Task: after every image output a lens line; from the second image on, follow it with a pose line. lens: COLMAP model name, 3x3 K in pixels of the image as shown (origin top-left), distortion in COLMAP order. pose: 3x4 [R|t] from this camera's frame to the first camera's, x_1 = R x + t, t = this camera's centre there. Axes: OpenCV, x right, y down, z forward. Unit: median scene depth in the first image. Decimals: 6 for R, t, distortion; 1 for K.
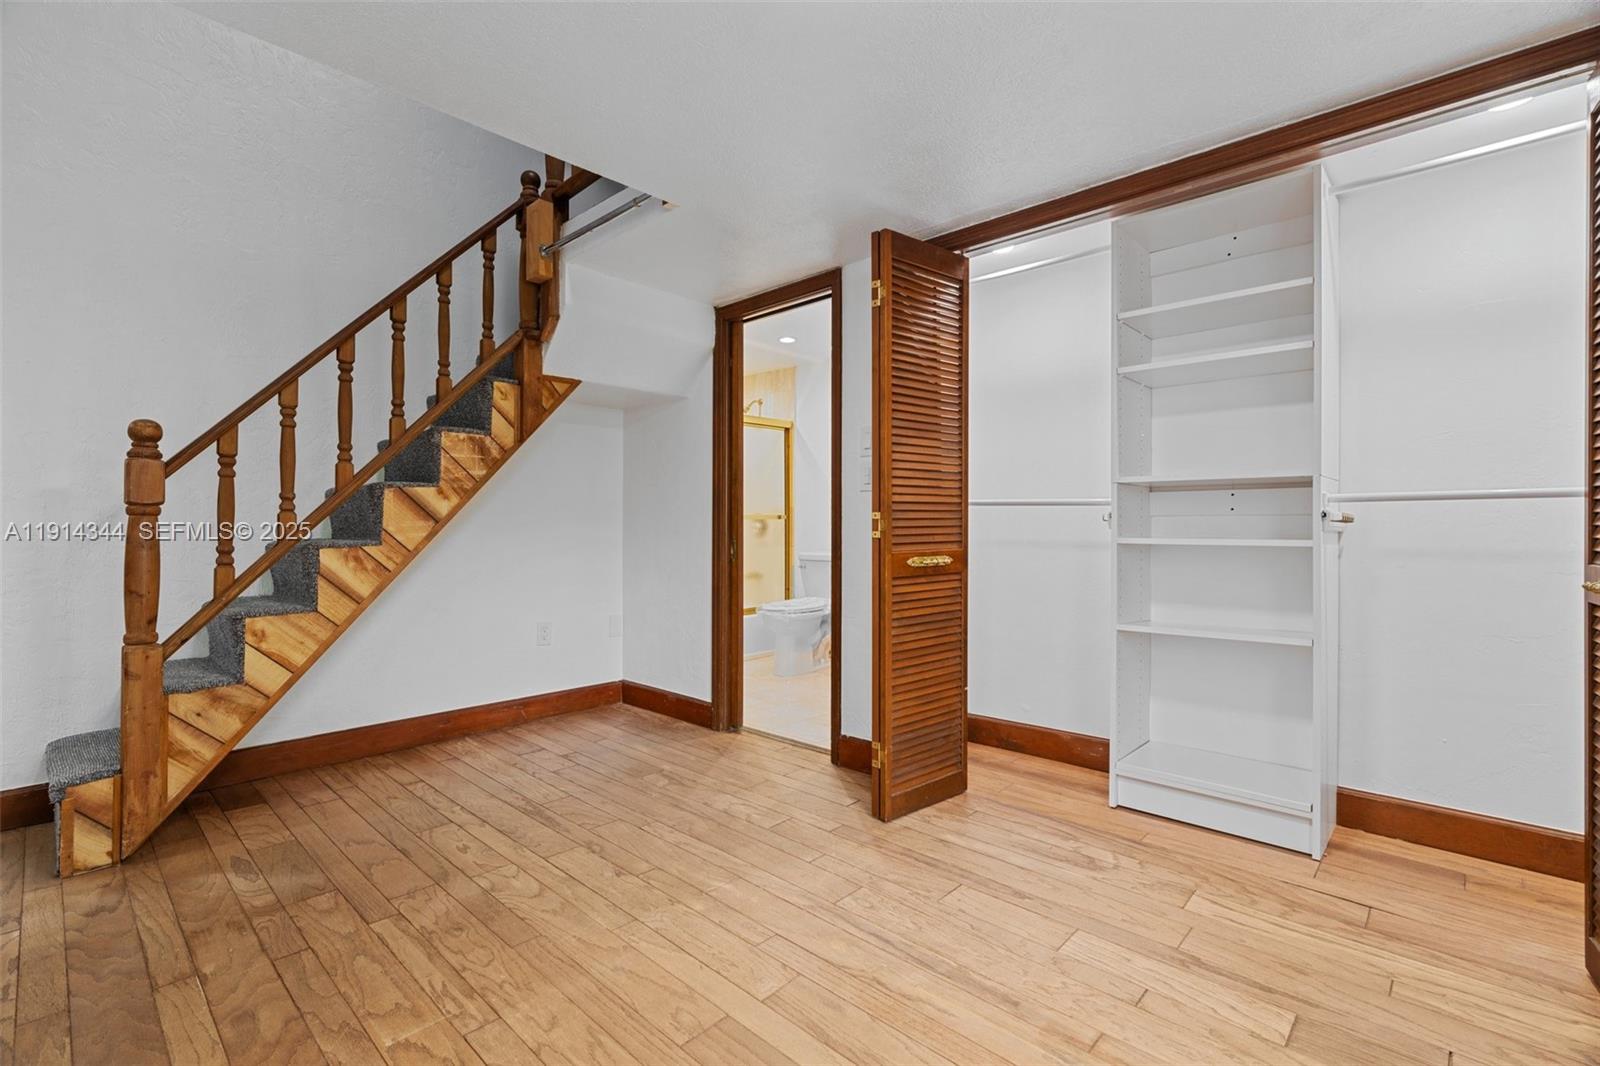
lens RADIAL K [[730.9, 0, 802.2], [0, 730.9, 531.6], [0, 0, 1]] dist [0.005545, 0.001211]
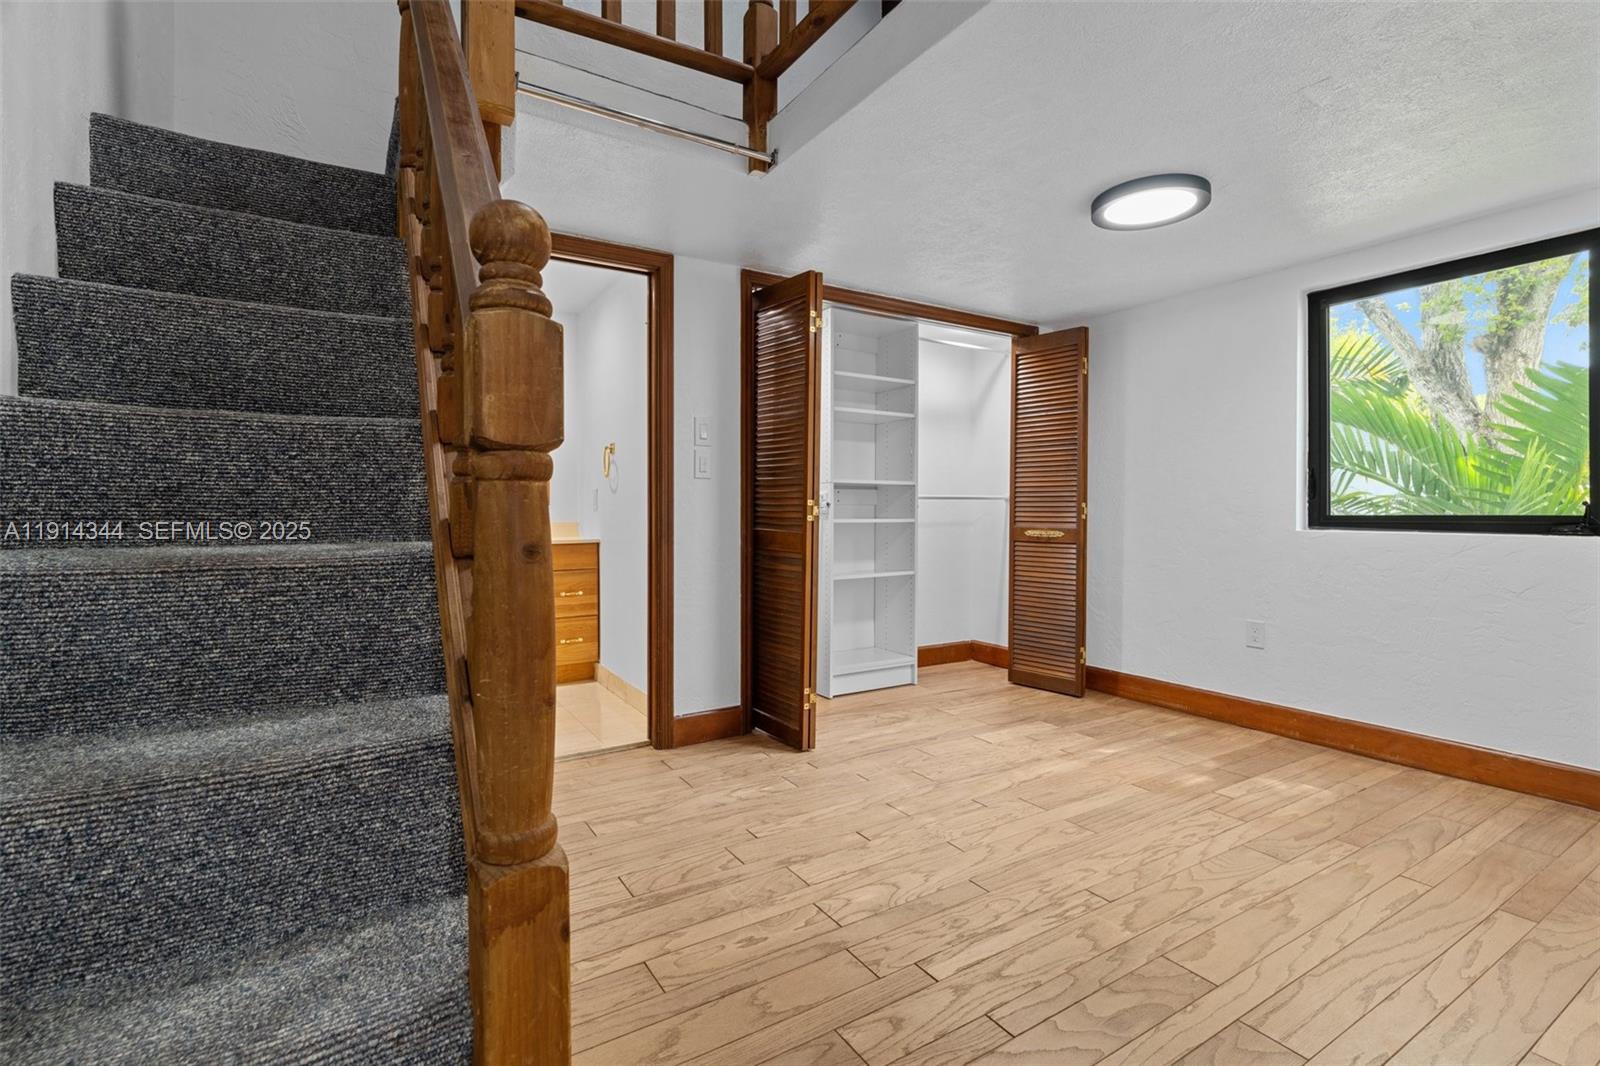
lens RADIAL K [[730.9, 0, 800.6], [0, 730.9, 527.6], [0, 0, 1]] dist [0.005545, 0.001211]
pose [[0.238886, -0.012945, 0.970961, -1.256900], [0.000258, 0.999912, 0.013268, 0.000445], [-0.971048, -0.002919, 0.238868, 0.829870]]
